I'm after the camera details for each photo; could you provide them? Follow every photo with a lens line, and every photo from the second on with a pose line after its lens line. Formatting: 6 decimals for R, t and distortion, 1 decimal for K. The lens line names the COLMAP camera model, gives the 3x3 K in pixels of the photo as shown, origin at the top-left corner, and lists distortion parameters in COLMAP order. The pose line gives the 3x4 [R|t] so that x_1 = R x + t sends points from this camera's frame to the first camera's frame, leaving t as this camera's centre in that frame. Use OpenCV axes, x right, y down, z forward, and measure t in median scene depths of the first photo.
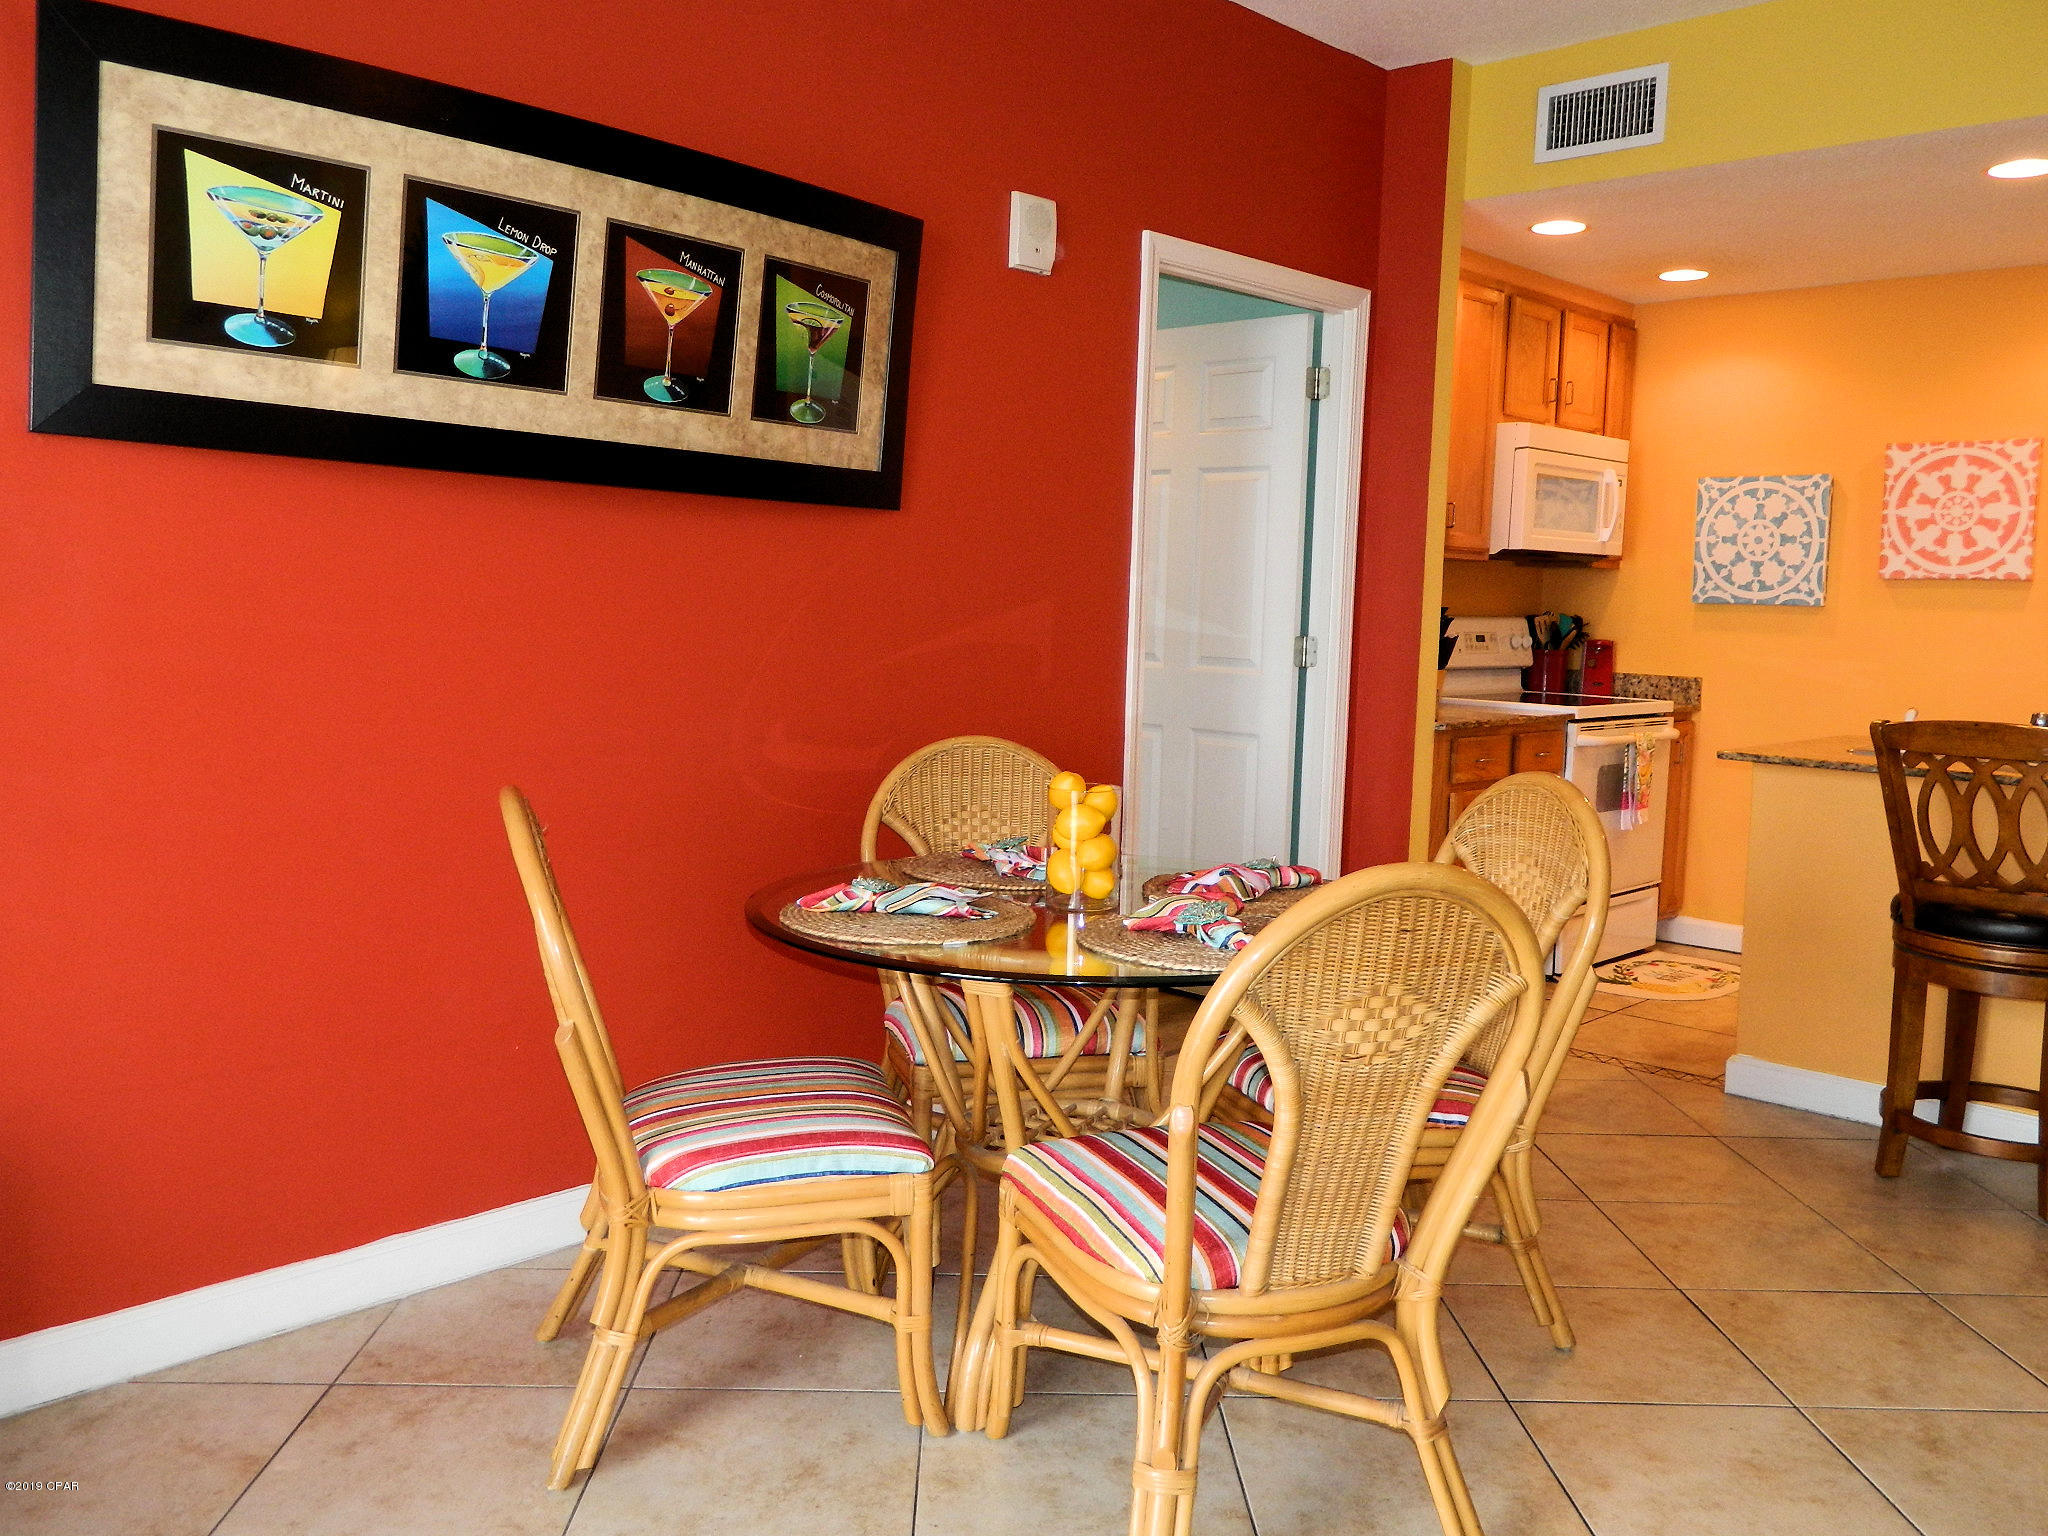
lens RADIAL K [[1707.4, 0, 1027.8], [0, 1707.4, 747.3], [0, 0, 1]] dist [-0.003608, 0.006951]
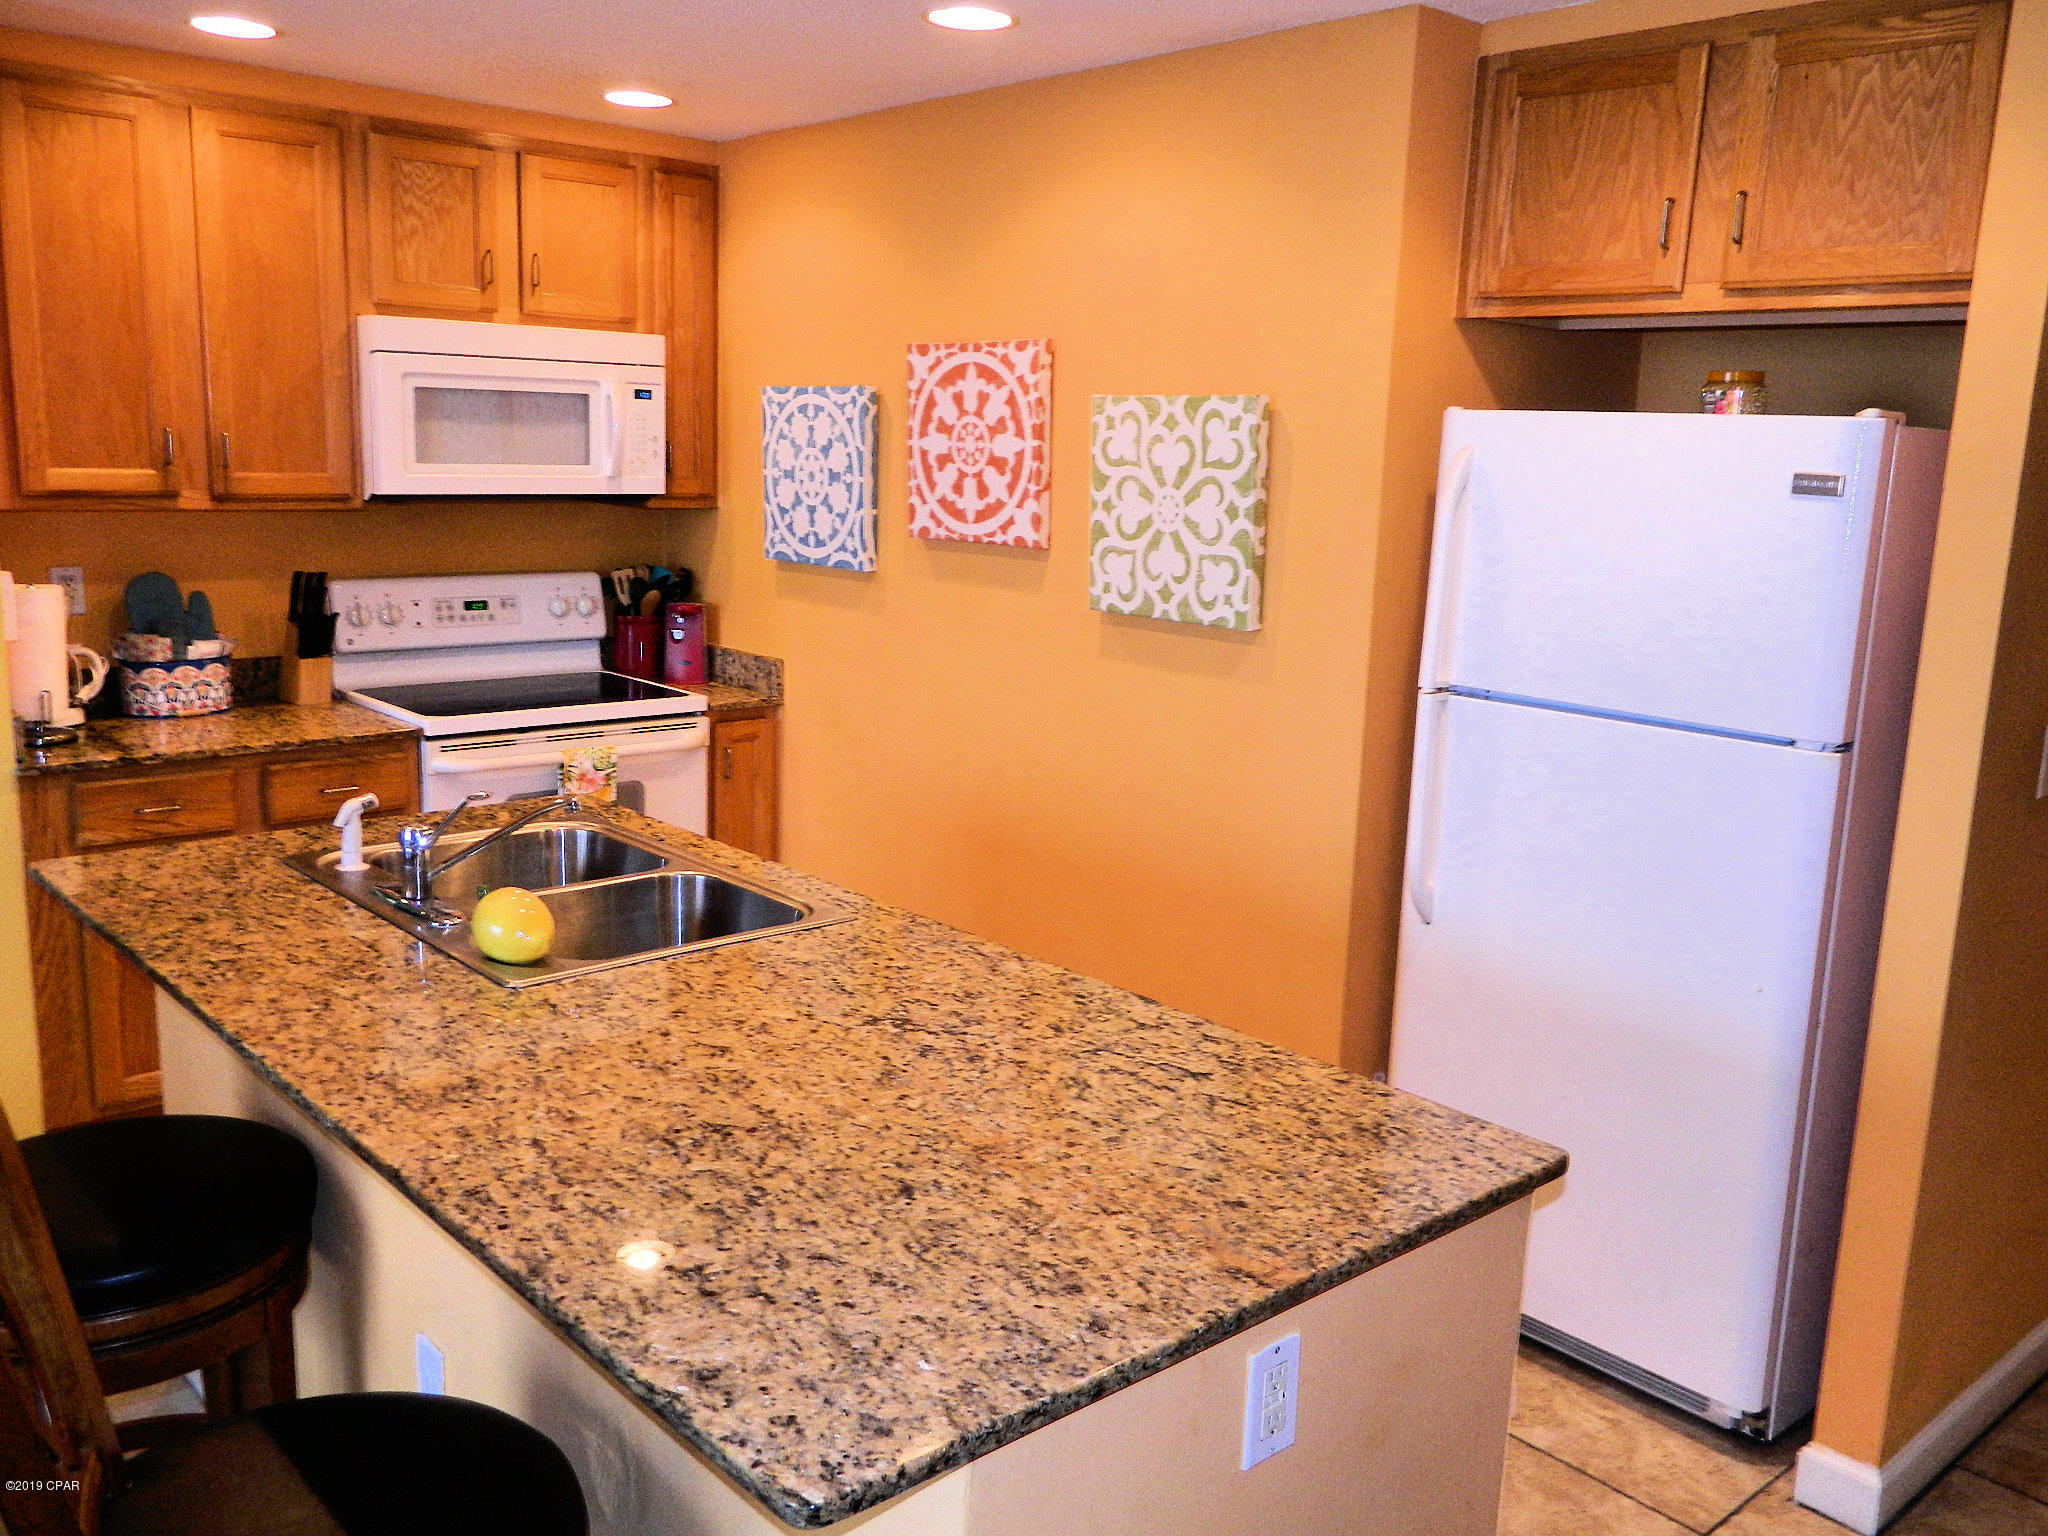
lens RADIAL K [[1728.2, 0, 1024.0], [0, 1728.2, 768.0], [0, 0, 1]] dist [0.003655, 0.019385]
pose [[0.995167, 0.019462, -0.096254, 0.624813], [-0.010073, 0.995225, 0.097082, -0.074348], [0.097684, -0.095644, 0.990611, 0.286073]]
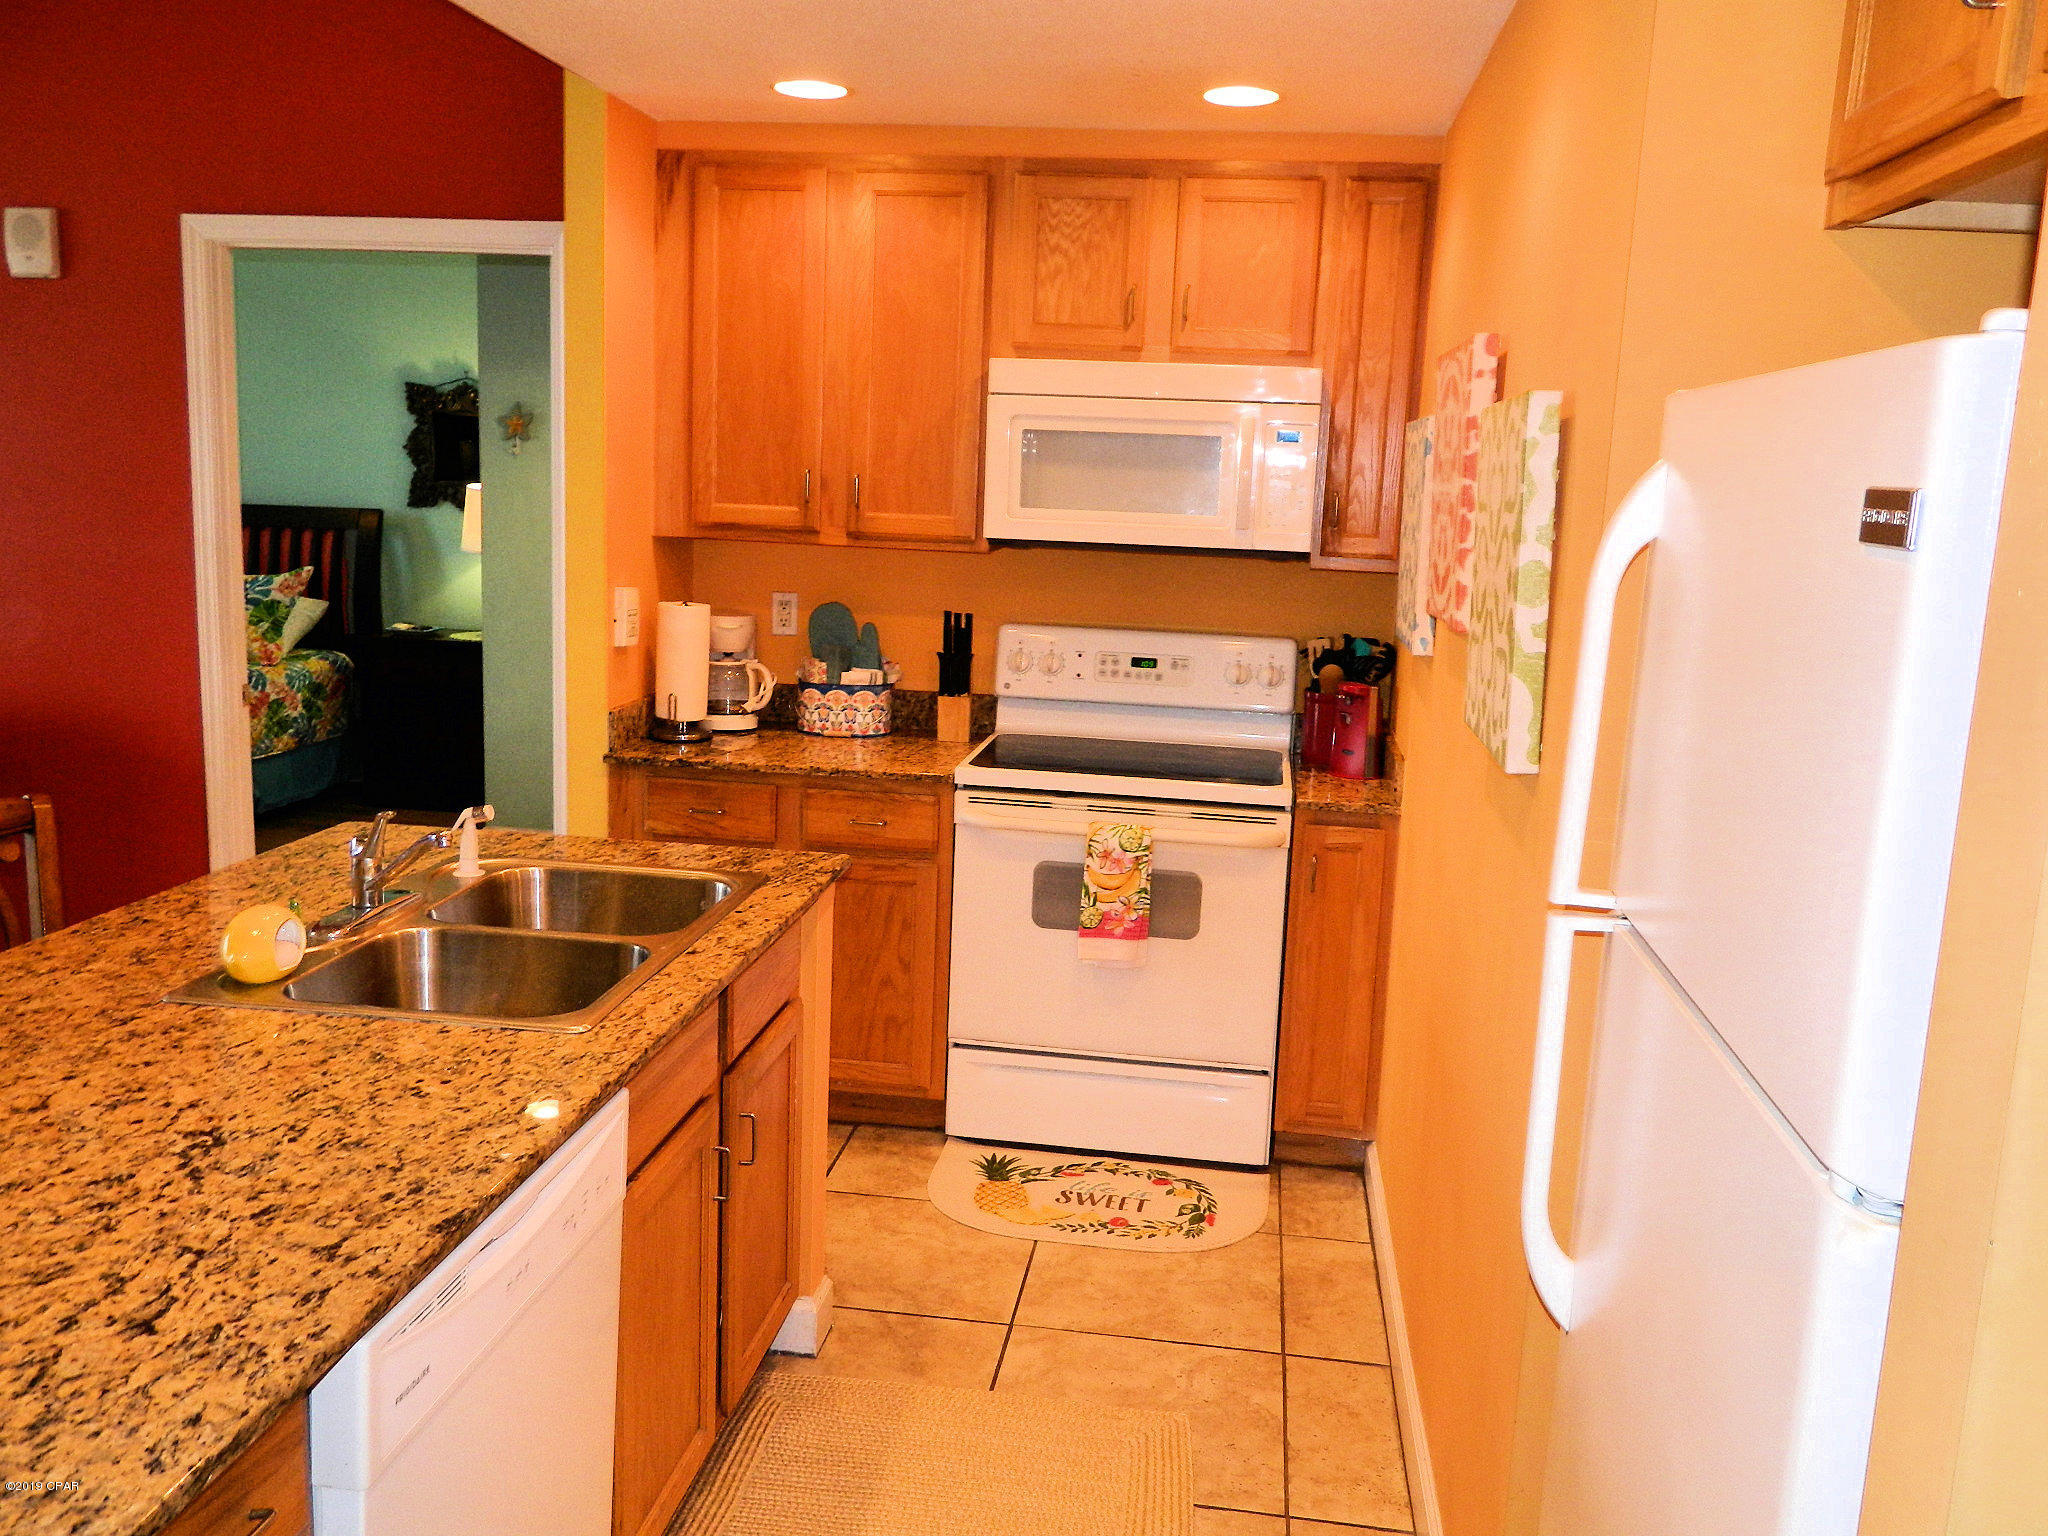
lens RADIAL K [[1728.2, 0, 1024.0], [0, 1728.2, 768.0], [0, 0, 1]] dist [0.003655, 0.019385]
pose [[0.576663, 0.136997, -0.805414, 0.883555], [-0.097778, 0.990327, 0.098443, -0.092947], [0.811110, 0.021984, 0.584481, 0.585097]]
